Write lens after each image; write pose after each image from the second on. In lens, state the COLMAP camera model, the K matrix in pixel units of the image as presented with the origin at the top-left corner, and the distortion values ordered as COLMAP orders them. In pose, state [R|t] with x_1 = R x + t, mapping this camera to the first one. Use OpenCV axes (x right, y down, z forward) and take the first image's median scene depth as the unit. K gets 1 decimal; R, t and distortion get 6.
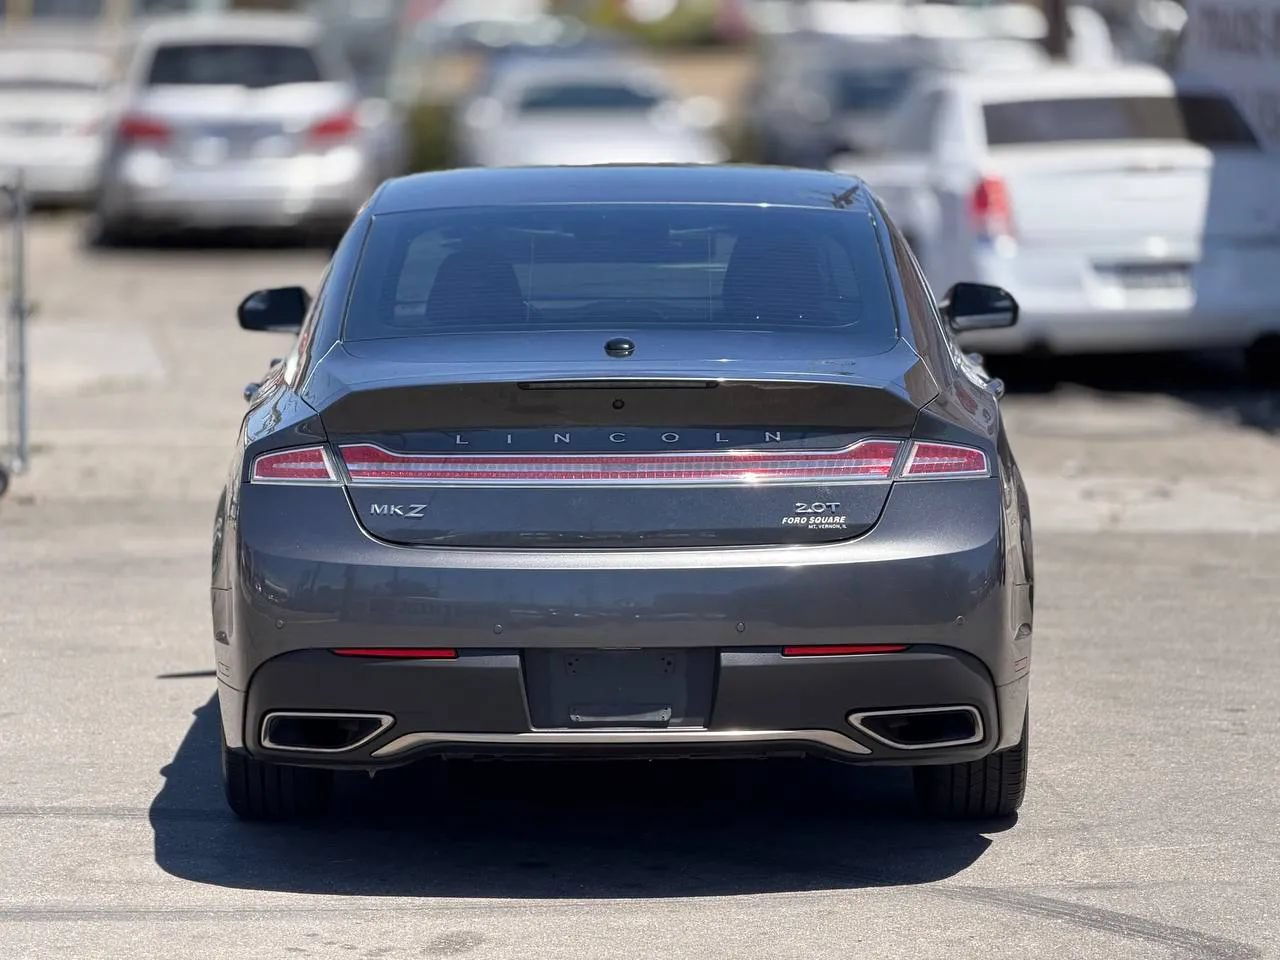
lens RADIAL K [[4808.0, 0, 640.0], [0, 4808.0, 480.0], [0, 0, 1]] dist [0.289186, -0.473176]
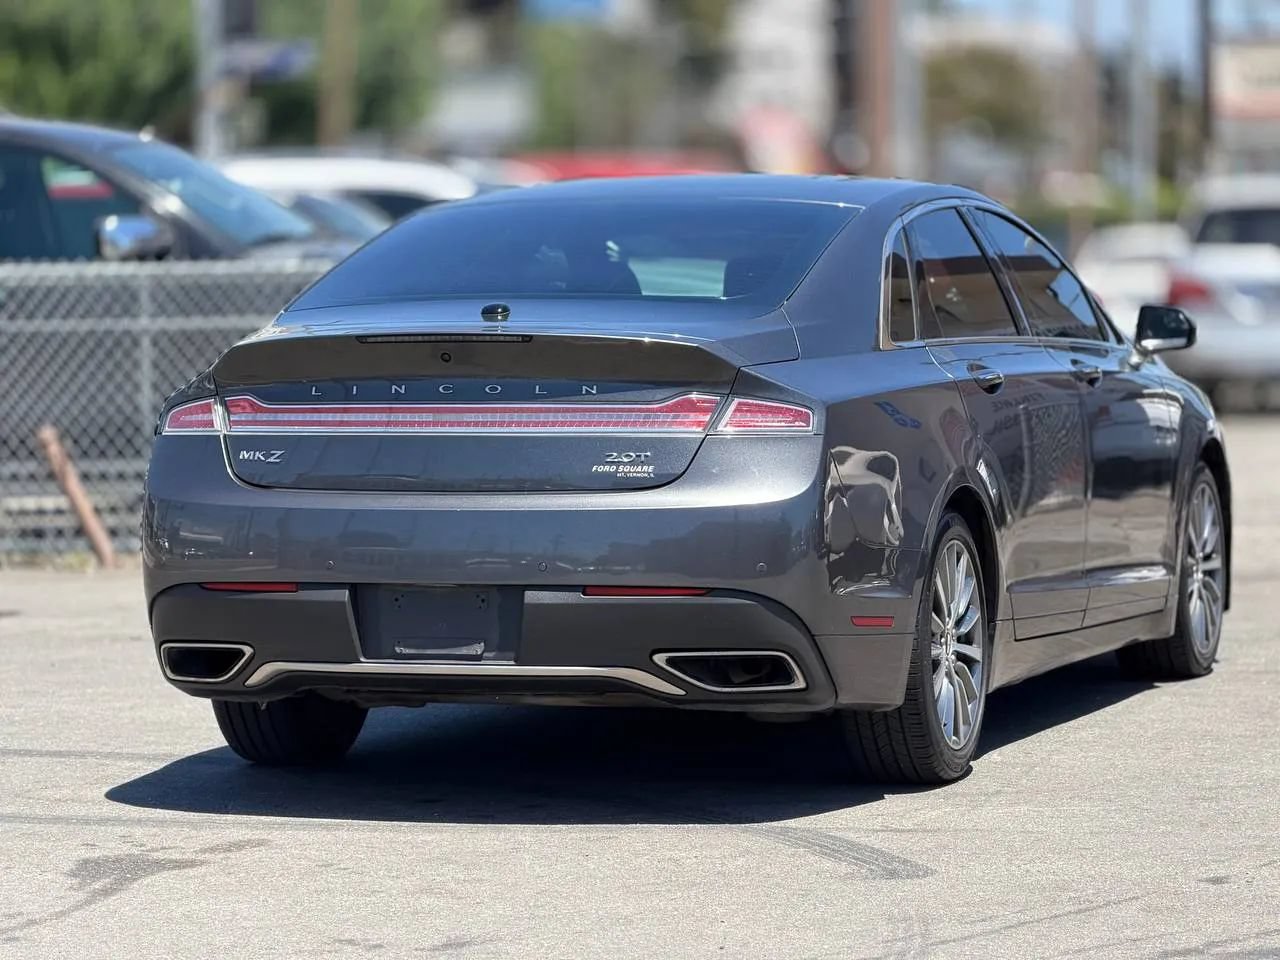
lens RADIAL K [[4808.0, 0, 640.0], [0, 4808.0, 480.0], [0, 0, 1]] dist [0.289186, -0.473176]
pose [[0.951119, 0.011948, -0.308592, 0.363612], [-0.027045, 0.998635, -0.044692, 0.057587], [0.307637, 0.050853, 0.950144, -0.001218]]
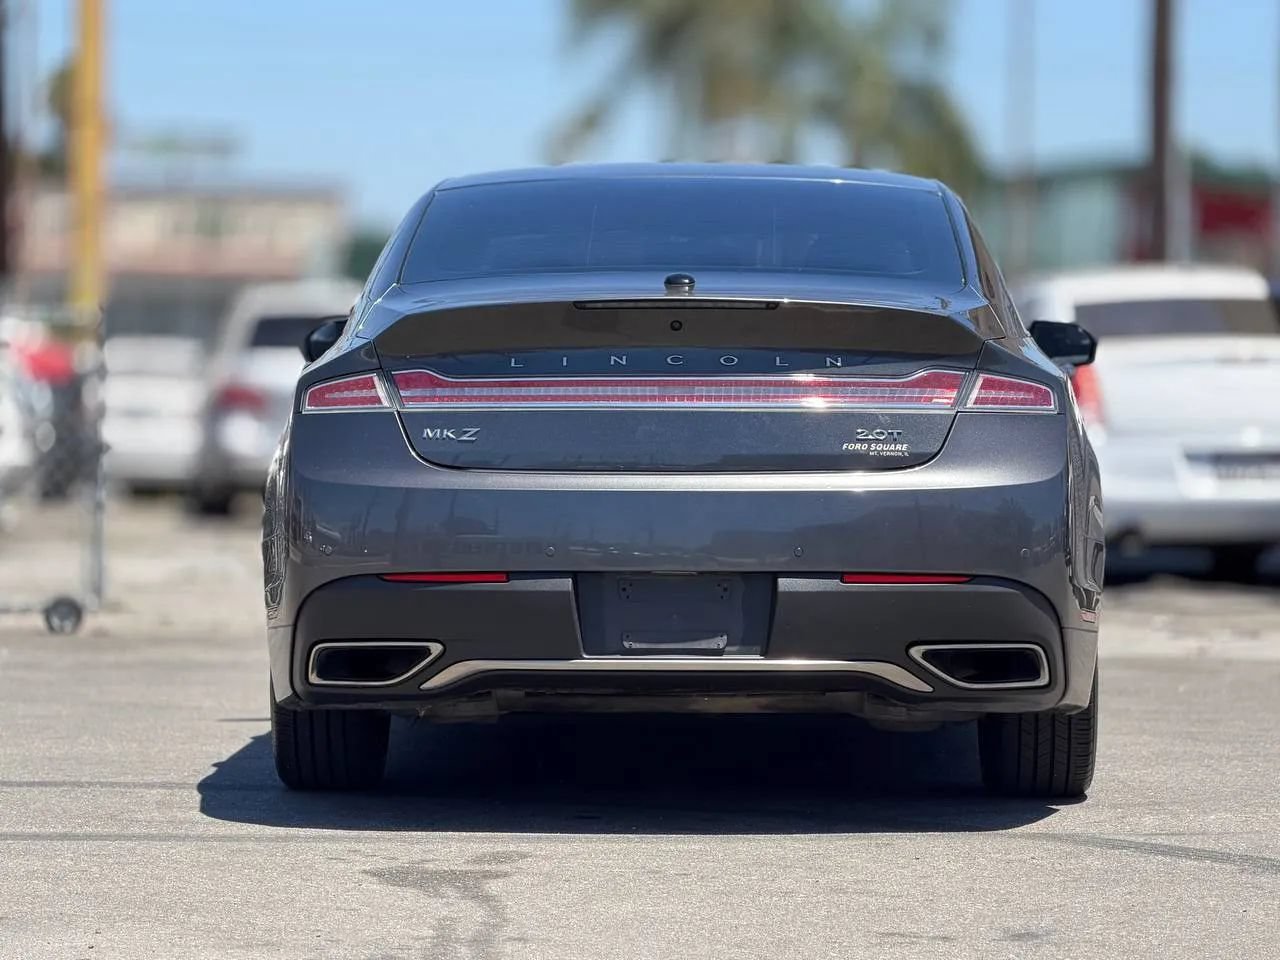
lens RADIAL K [[4808.0, 0, 640.0], [0, 4808.0, 480.0], [0, 0, 1]] dist [0.289186, -0.473176]
pose [[0.999680, 0.009985, -0.023256, 0.011125], [-0.011892, 0.996448, -0.083370, 0.096654], [0.022341, 0.083620, 0.996247, 0.025368]]
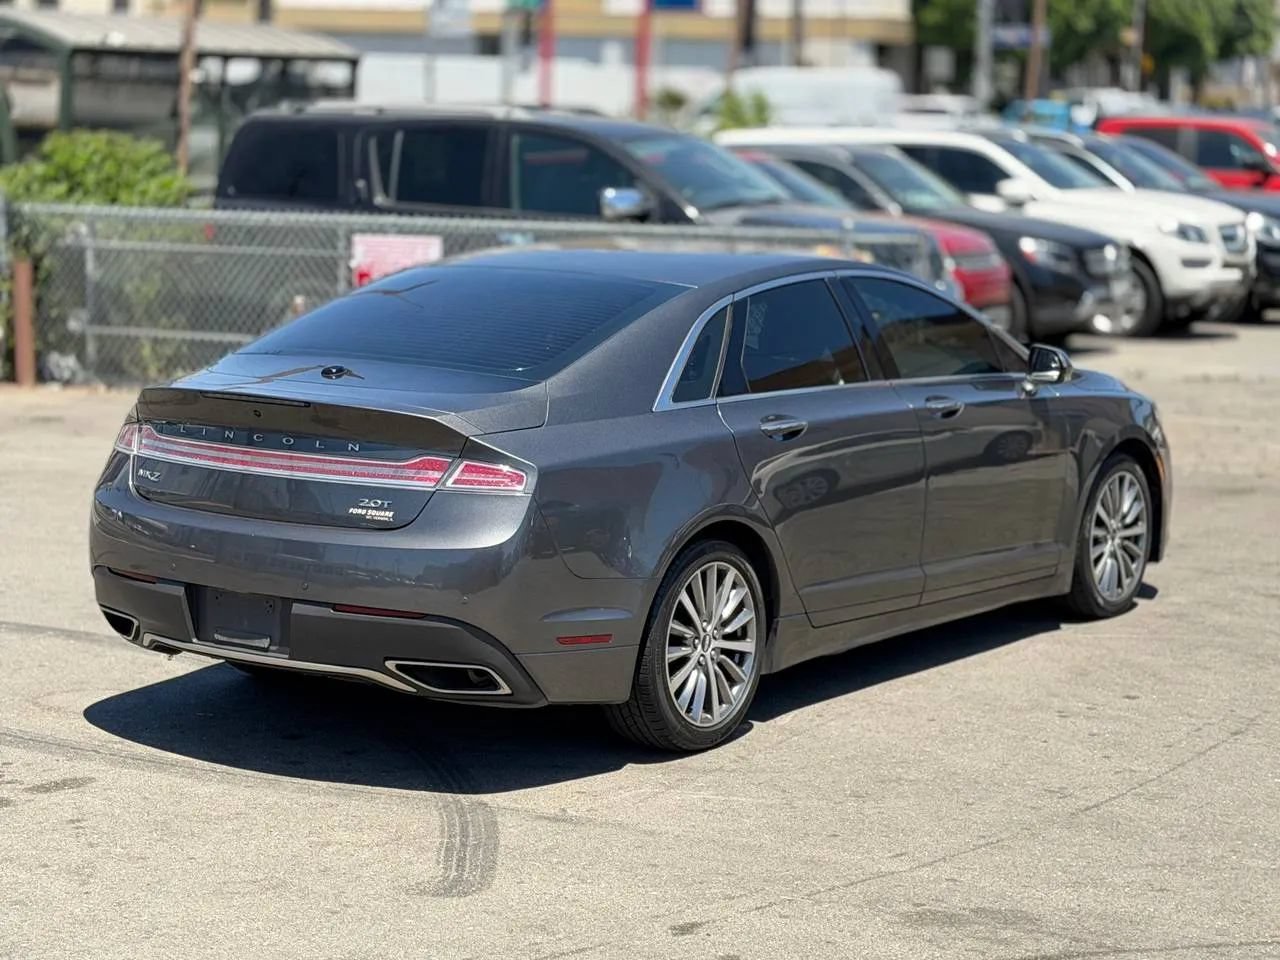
lens RADIAL K [[2729.3, 0, 640.0], [0, 2729.3, 480.0], [0, 0, 1]] dist [0.121961, 0.307304]
pose [[0.825780, 0.098472, -0.555329, 0.514105], [-0.080974, 0.995139, 0.056051, -0.048758], [0.558149, -0.001318, 0.829740, 0.412342]]
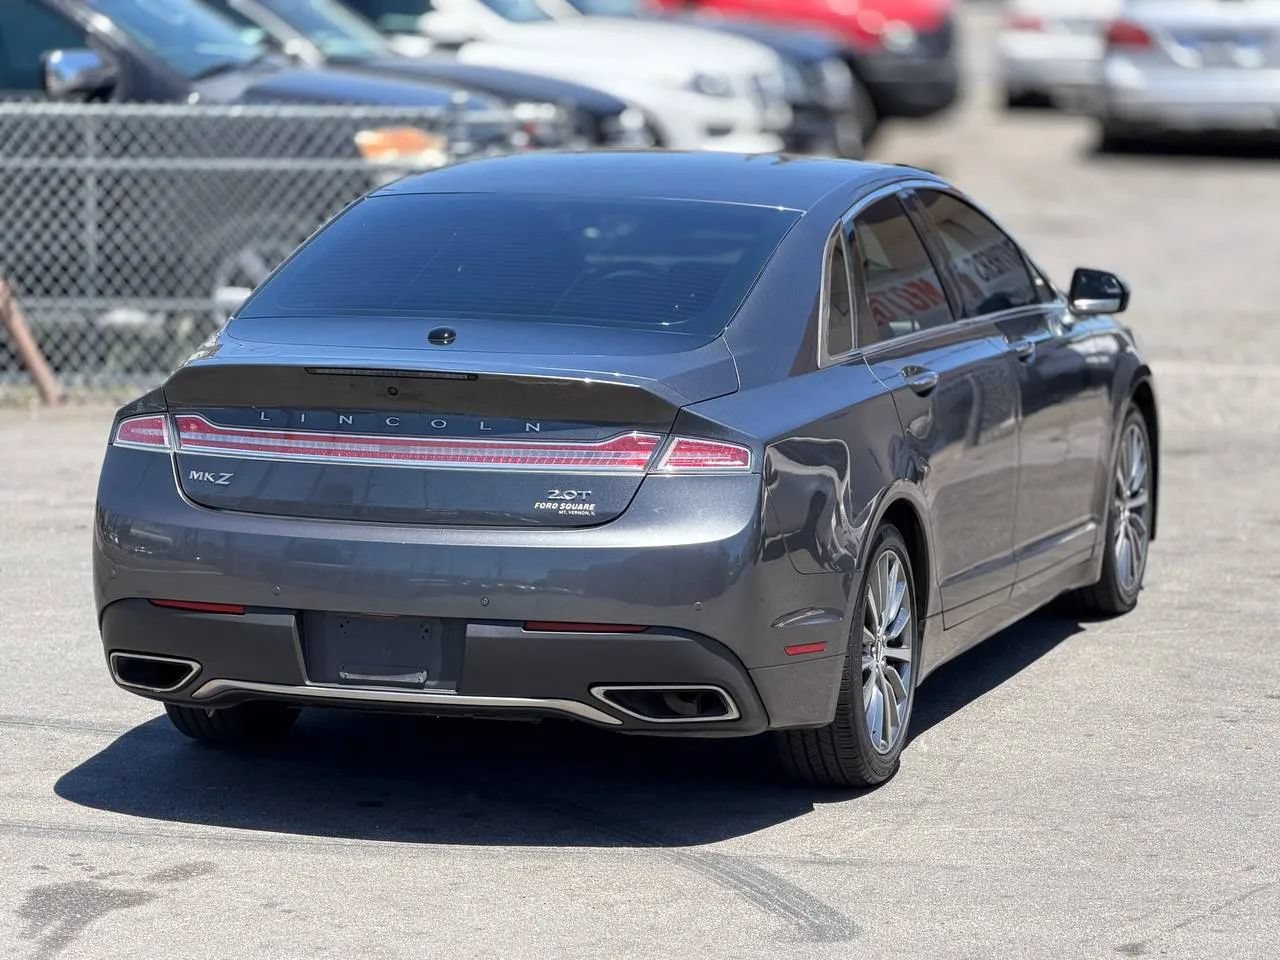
lens RADIAL K [[4808.0, 0, 640.0], [0, 4808.0, 480.0], [0, 0, 1]] dist [0.289186, -0.473176]
pose [[0.954683, 0.051350, -0.293162, 0.367070], [-0.042755, 0.998449, 0.035657, -0.036627], [0.294538, -0.021507, 0.955398, -0.027174]]
